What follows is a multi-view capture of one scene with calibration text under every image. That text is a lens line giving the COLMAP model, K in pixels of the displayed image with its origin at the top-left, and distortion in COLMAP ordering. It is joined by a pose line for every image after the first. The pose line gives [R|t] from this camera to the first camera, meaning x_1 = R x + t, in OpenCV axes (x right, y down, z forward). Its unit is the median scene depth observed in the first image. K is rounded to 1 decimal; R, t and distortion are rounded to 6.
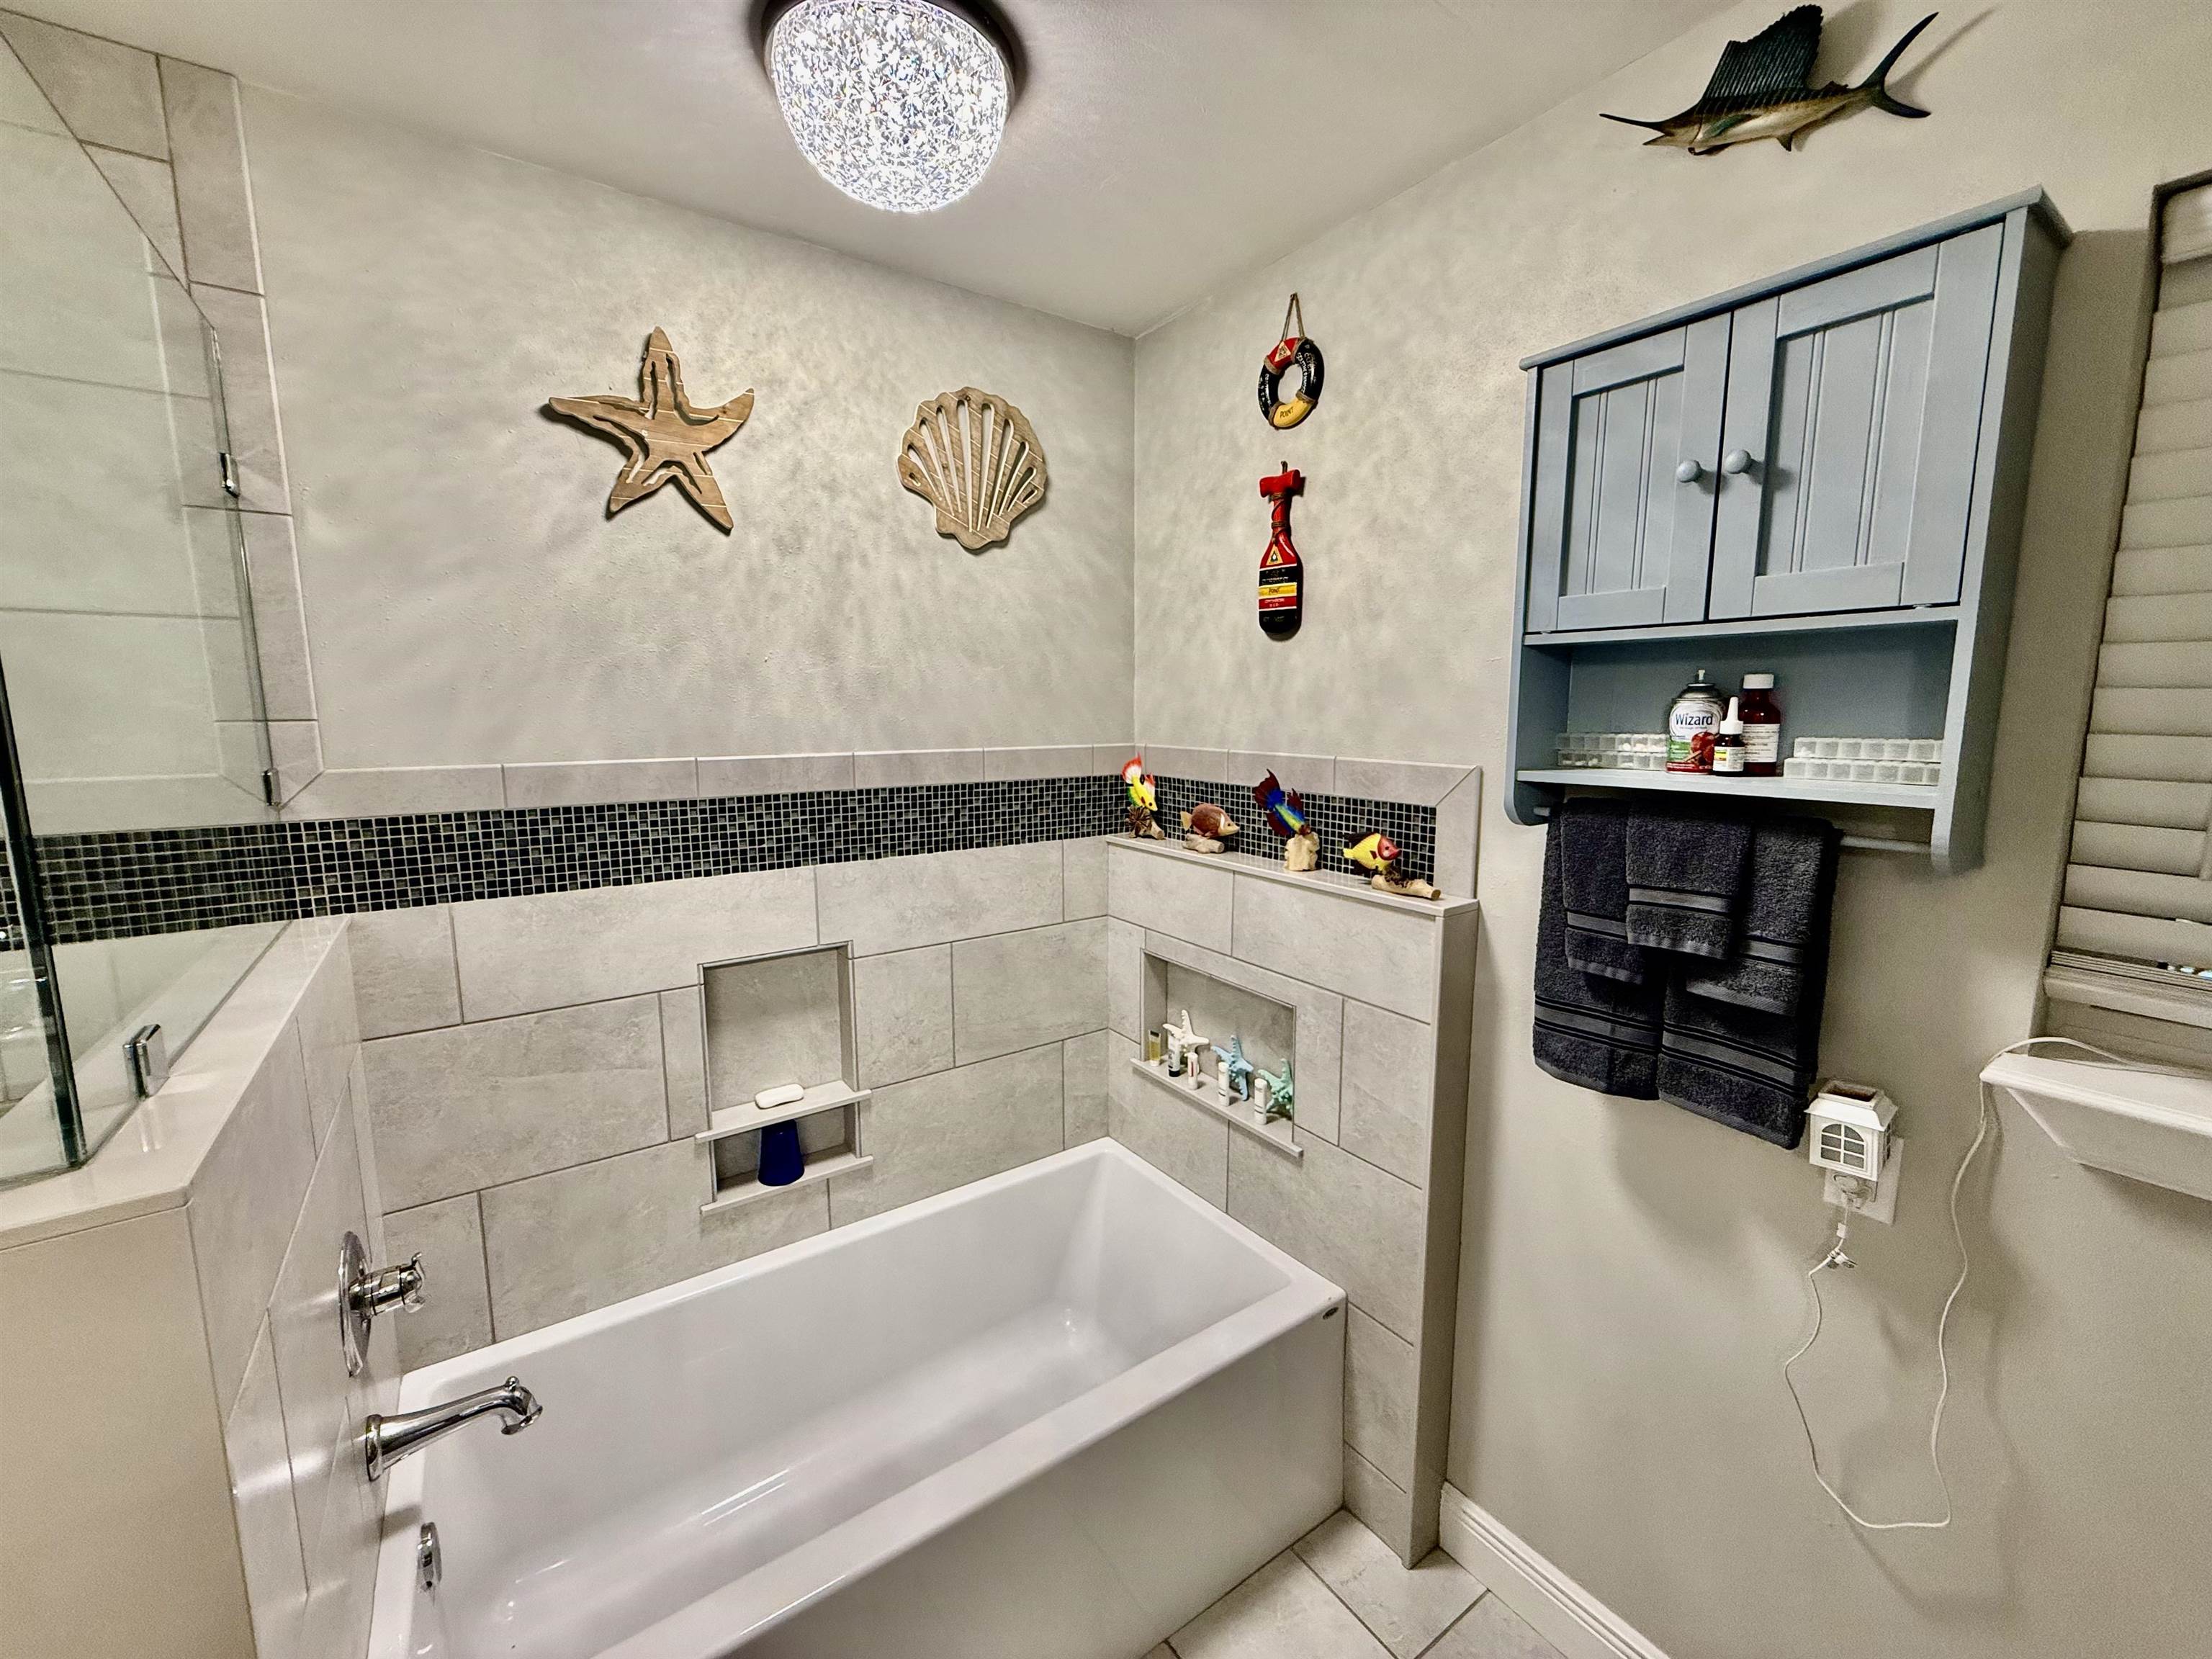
lens RADIAL K [[880.2, 0, 1100.9], [0, 880.2, 827.9], [0, 0, 1]] dist [0.001375, -0.000232]
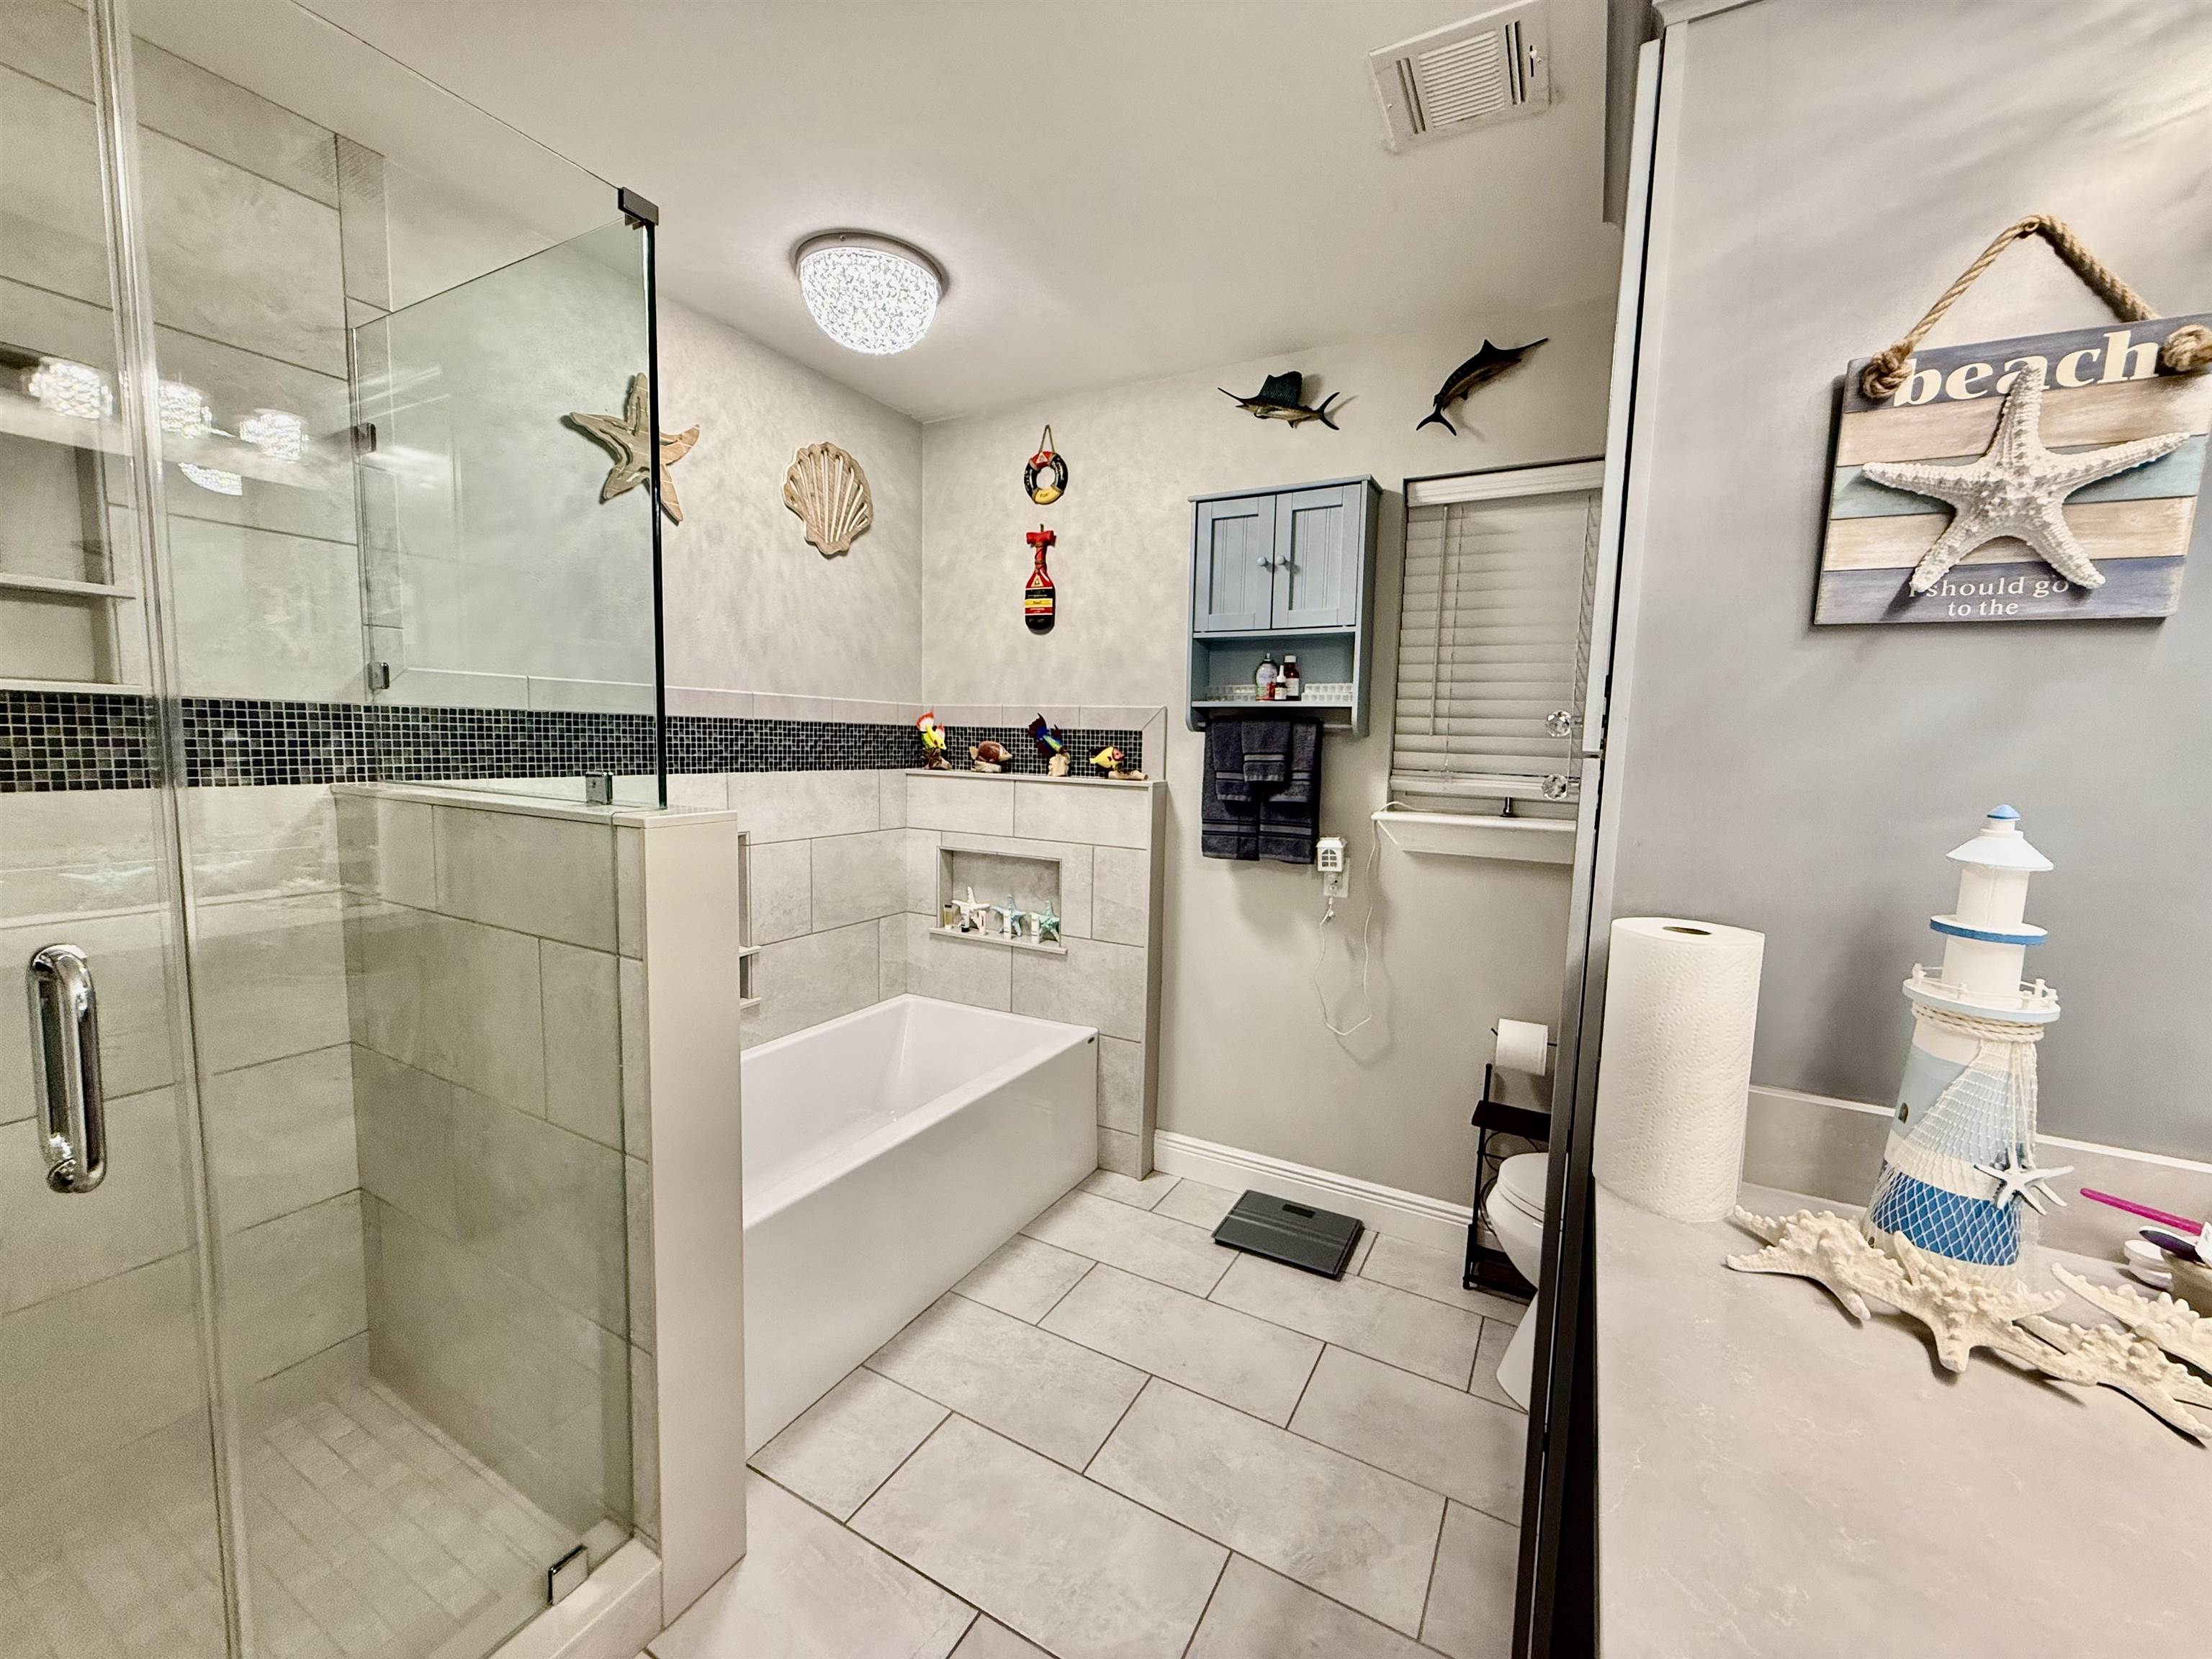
lens RADIAL K [[880.2, 0, 1100.9], [0, 880.2, 827.9], [0, 0, 1]] dist [0.001375, -0.000232]
pose [[0.897174, -0.020537, 0.441199, -0.474035], [0.036285, 0.998969, -0.027285, 0.214619], [-0.440184, 0.040489, 0.896994, -0.539035]]
